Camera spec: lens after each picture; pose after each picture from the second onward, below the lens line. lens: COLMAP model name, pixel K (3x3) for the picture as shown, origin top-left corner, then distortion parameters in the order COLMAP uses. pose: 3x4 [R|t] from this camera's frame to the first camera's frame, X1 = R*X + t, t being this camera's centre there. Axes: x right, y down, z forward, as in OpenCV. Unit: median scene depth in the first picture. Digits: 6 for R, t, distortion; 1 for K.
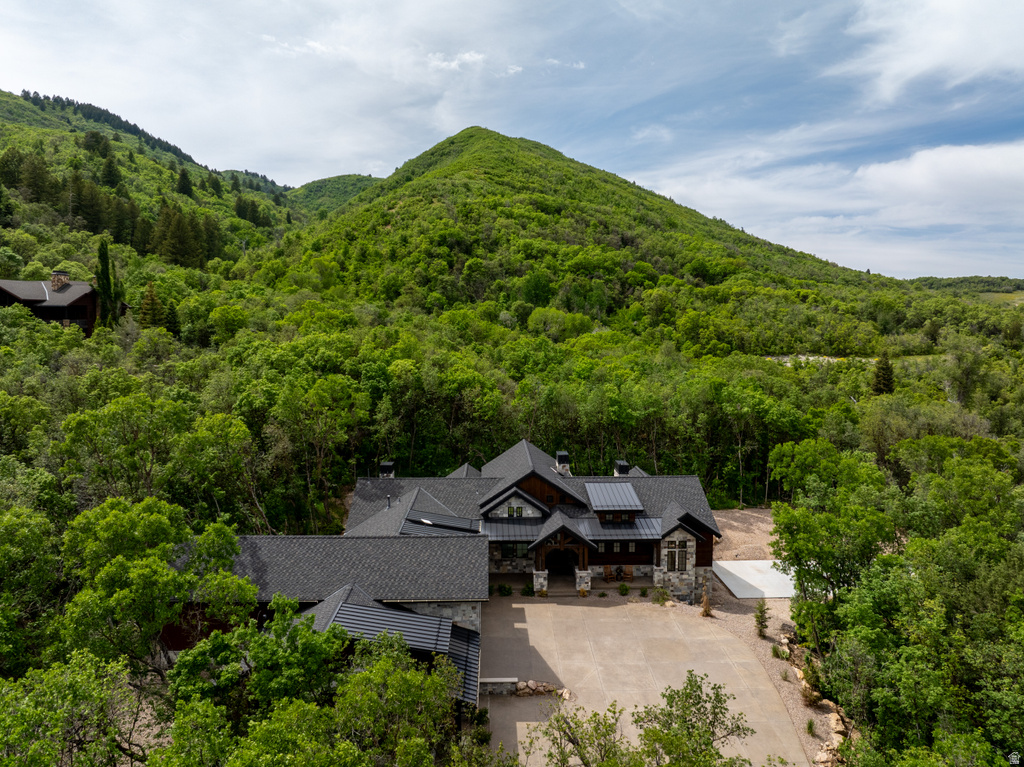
lens RADIAL K [[719.9, 0, 512.0], [0, 719.9, 383.5], [0, 0, 1]] dist [-0.044961, 0.019536]
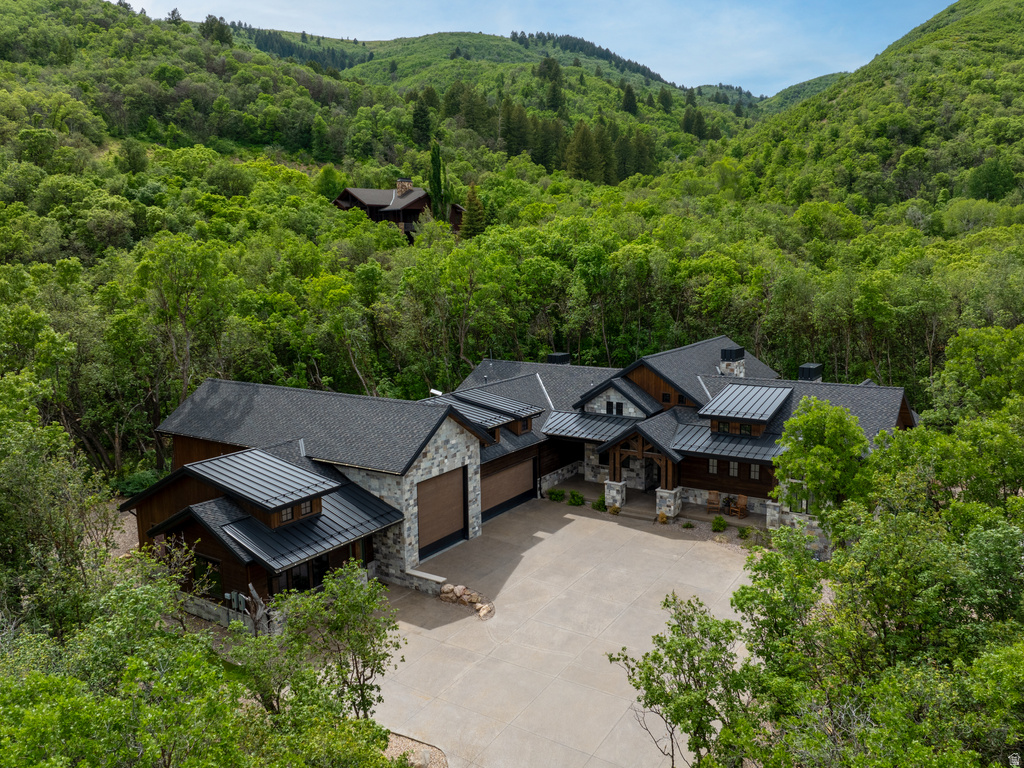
lens RADIAL K [[800.2, 0, 523.8], [0, 800.2, 370.3], [0, 0, 1]] dist [-0.062918, 0.040742]
pose [[0.825820, 0.065249, -0.560147, 0.075512], [-0.030220, 0.996977, 0.071581, 0.014472], [0.563124, -0.042185, 0.825295, 0.041695]]
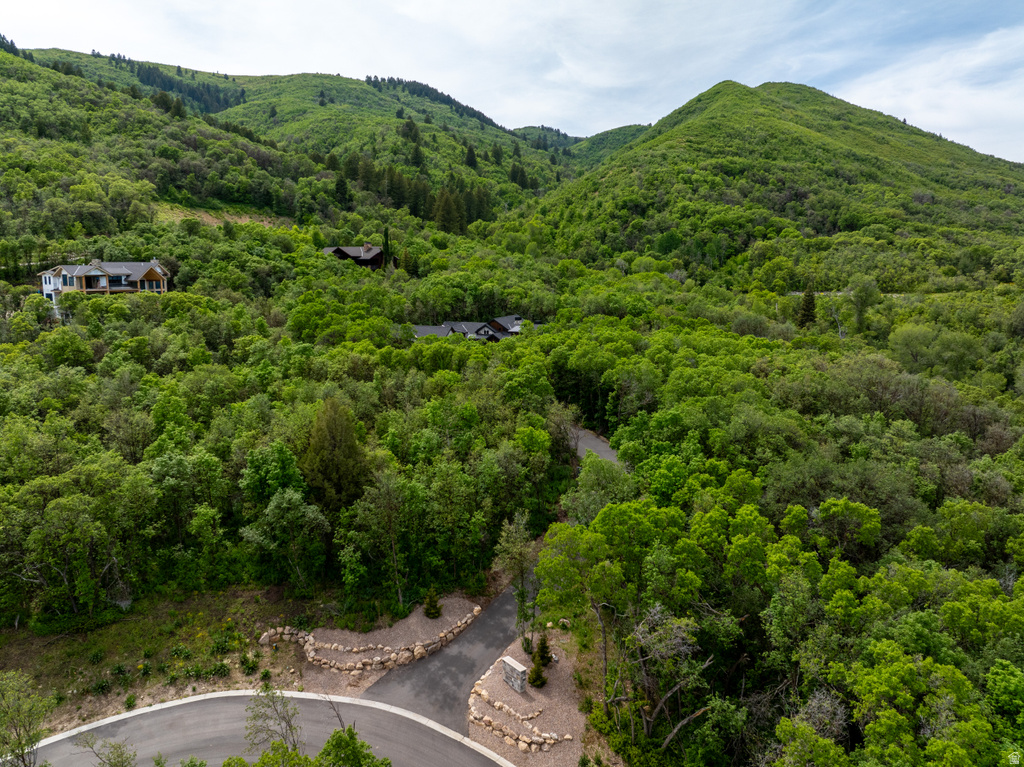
lens RADIAL K [[719.9, 0, 512.0], [0, 719.9, 383.5], [0, 0, 1]] dist [-0.044961, 0.019536]
pose [[0.918739, 0.060450, -0.390211, 0.233022], [-0.029980, 0.996039, 0.083715, 0.025738], [0.393726, -0.065214, 0.916912, -0.308548]]
